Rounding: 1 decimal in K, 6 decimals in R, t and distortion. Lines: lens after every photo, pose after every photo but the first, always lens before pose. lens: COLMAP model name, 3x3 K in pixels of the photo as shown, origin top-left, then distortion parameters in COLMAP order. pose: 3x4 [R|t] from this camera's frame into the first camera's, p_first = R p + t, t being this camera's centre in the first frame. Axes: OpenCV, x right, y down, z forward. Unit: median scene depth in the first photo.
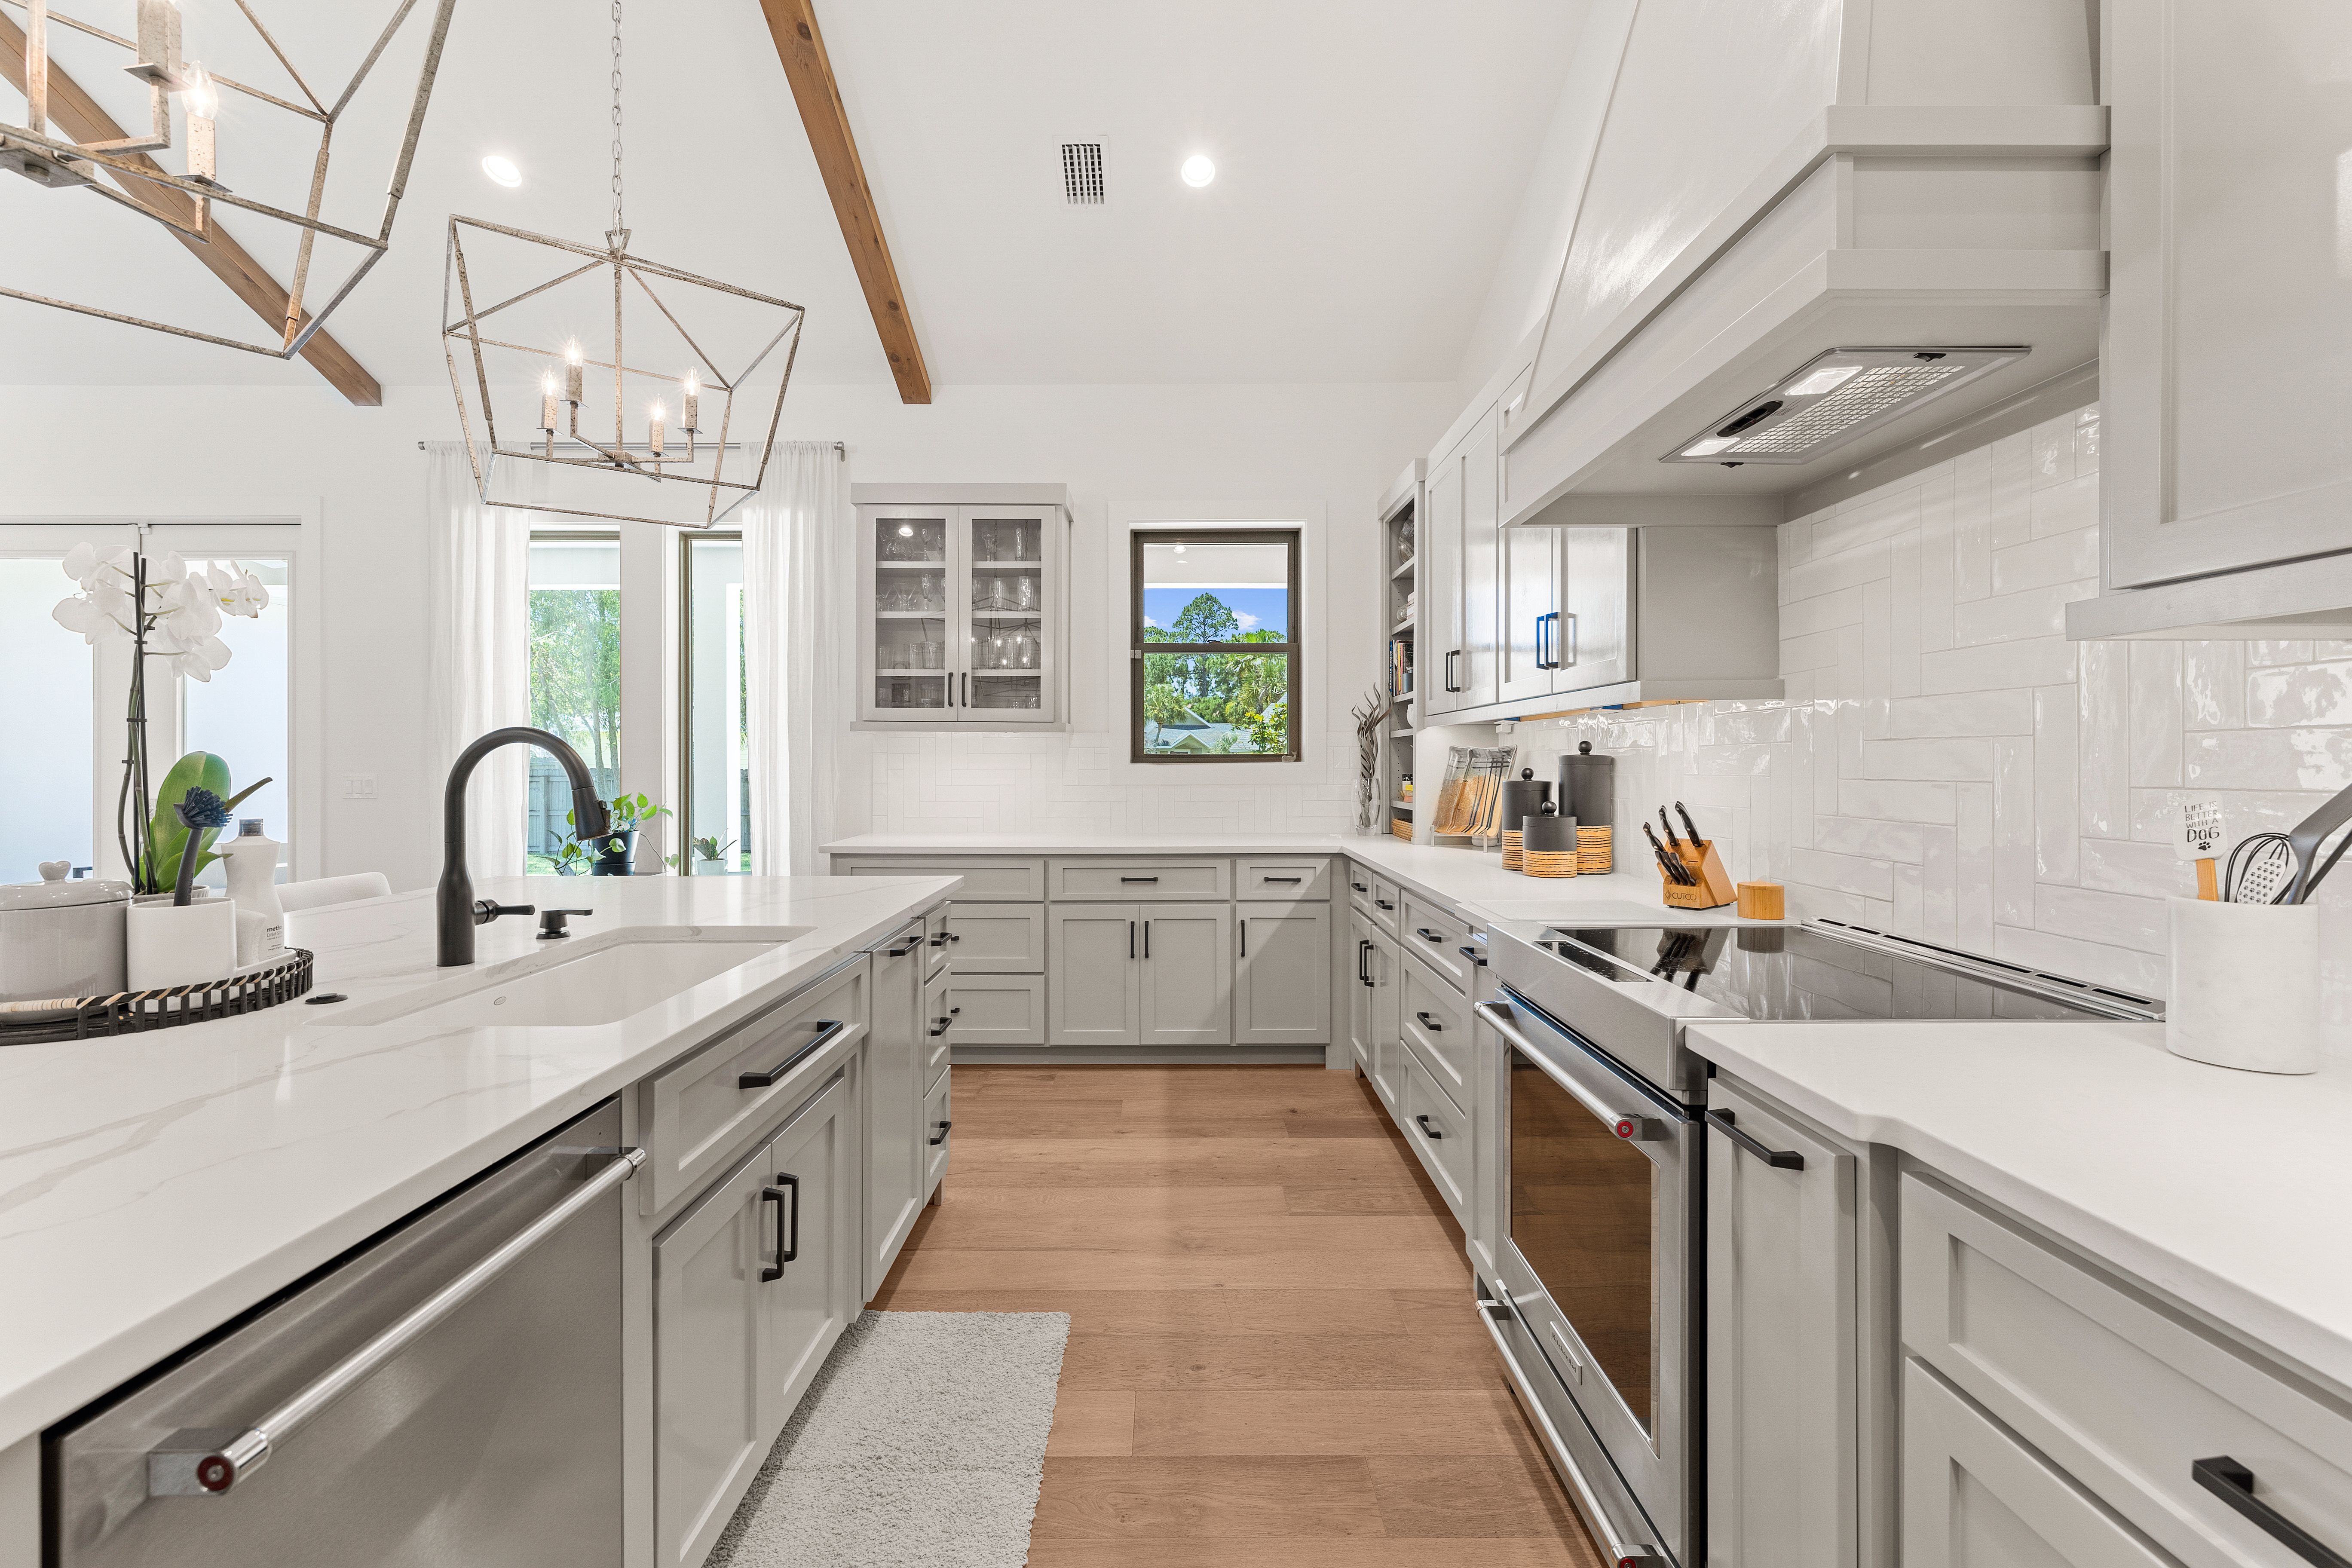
lens RADIAL K [[993.1, 0, 1172.9], [0, 993.1, 766.5], [0, 0, 1]] dist [-0.002121, -0.000303]
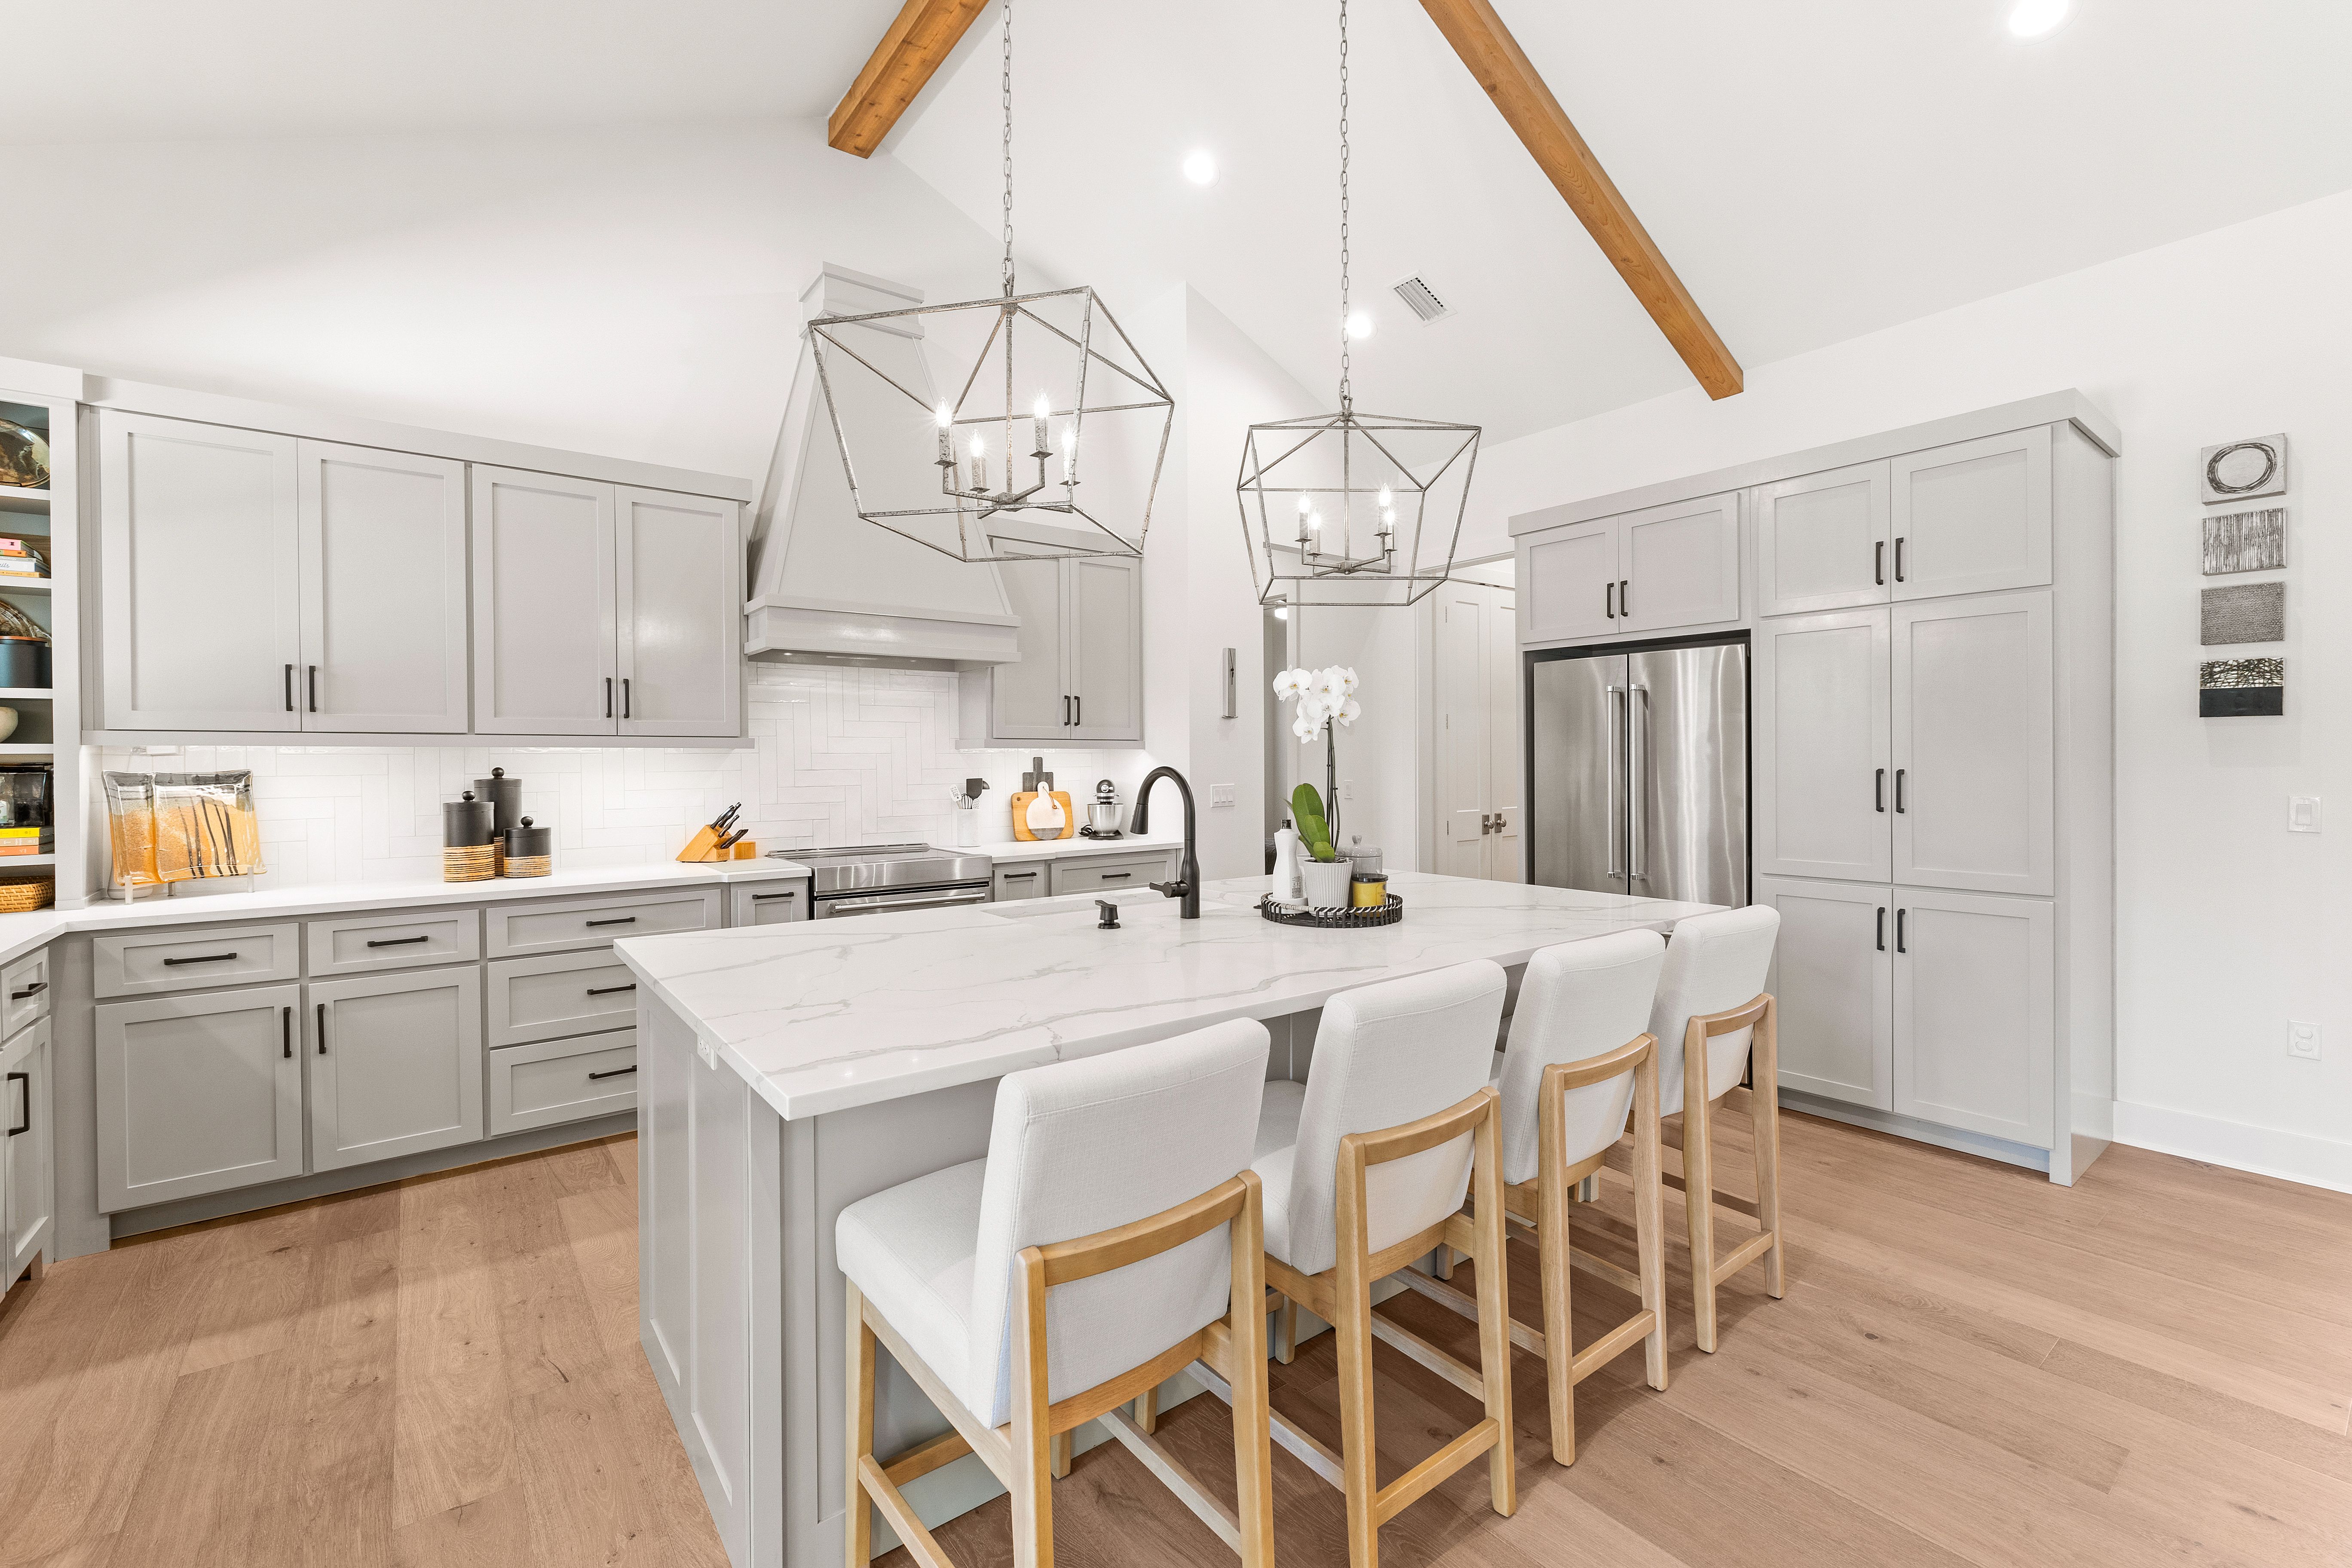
lens RADIAL K [[1006.2, 0, 1171.1], [0, 1006.2, 776.1], [0, 0, 1]] dist [-0.000467, -0.000240]
pose [[-0.607518, -0.008702, 0.794259, -0.890501], [0.011965, 0.999726, 0.020105, -0.024850], [-0.794216, 0.021718, -0.607247, 0.901161]]
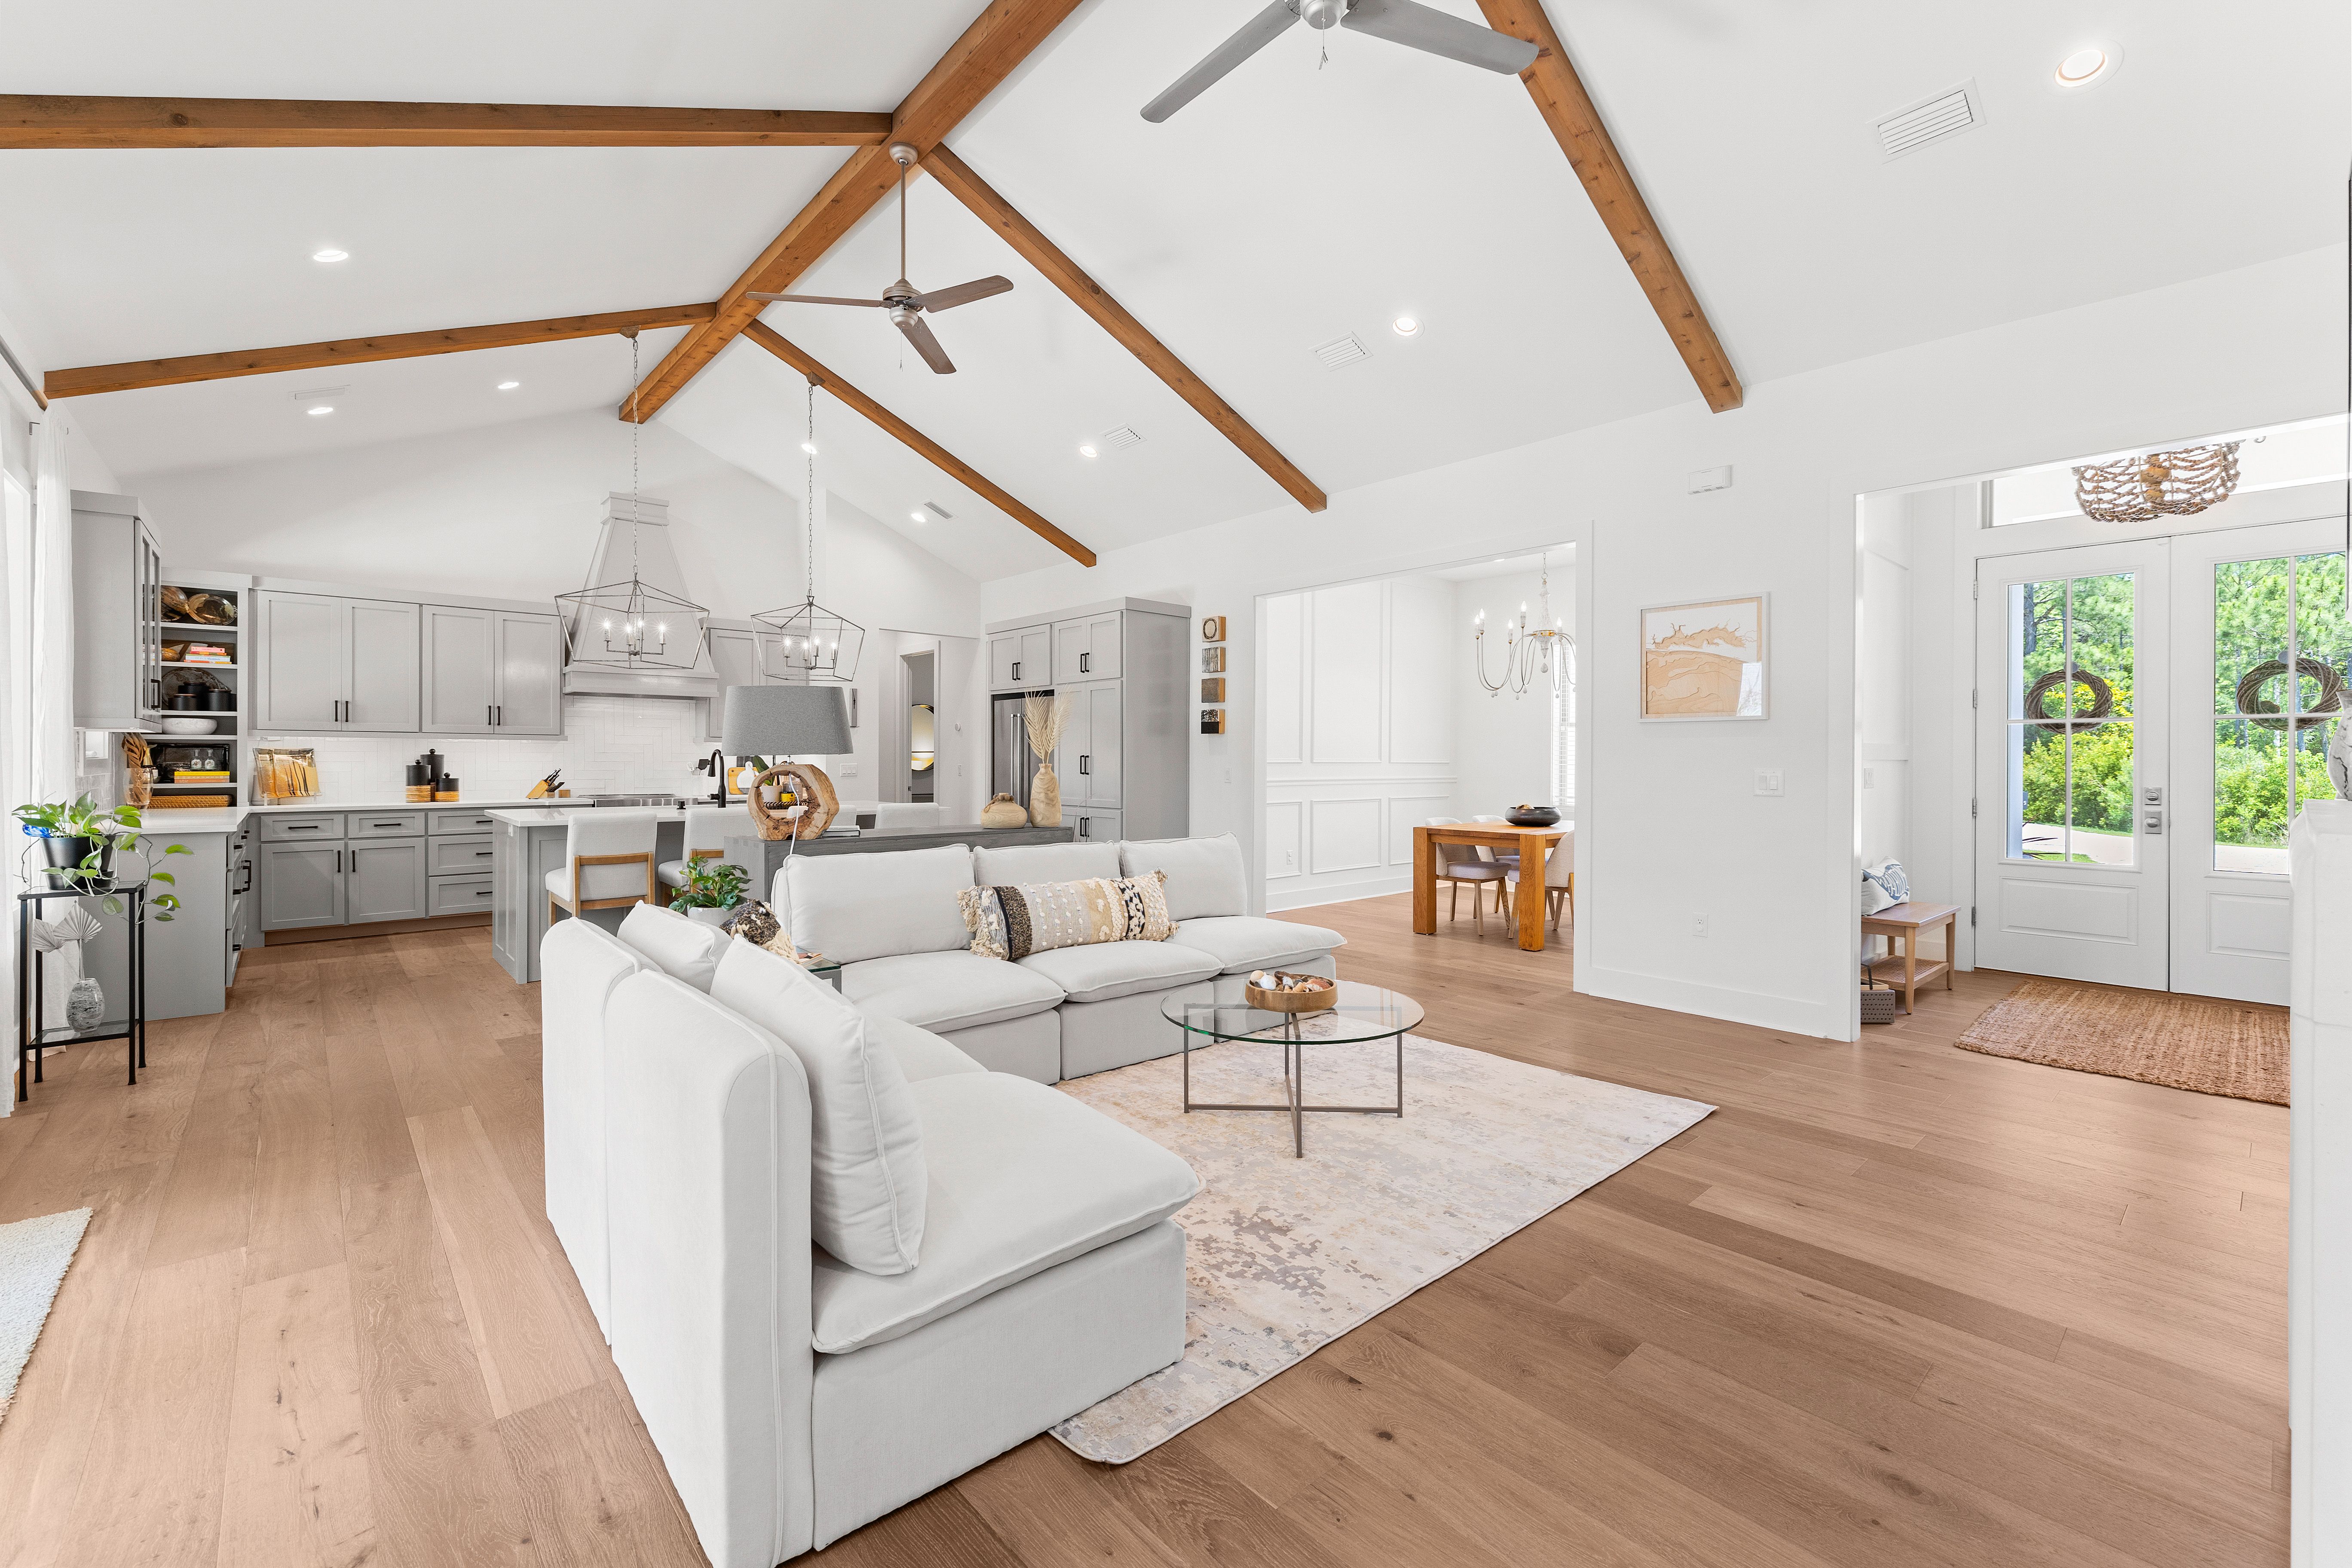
lens RADIAL K [[993.1, 0, 1172.9], [0, 993.1, 766.5], [0, 0, 1]] dist [-0.002121, -0.000303]
pose [[-0.665070, -0.007170, 0.746746, -2.220084], [0.002660, 0.999925, 0.011970, -0.005090], [-0.746776, 0.009947, -0.665001, 1.044753]]
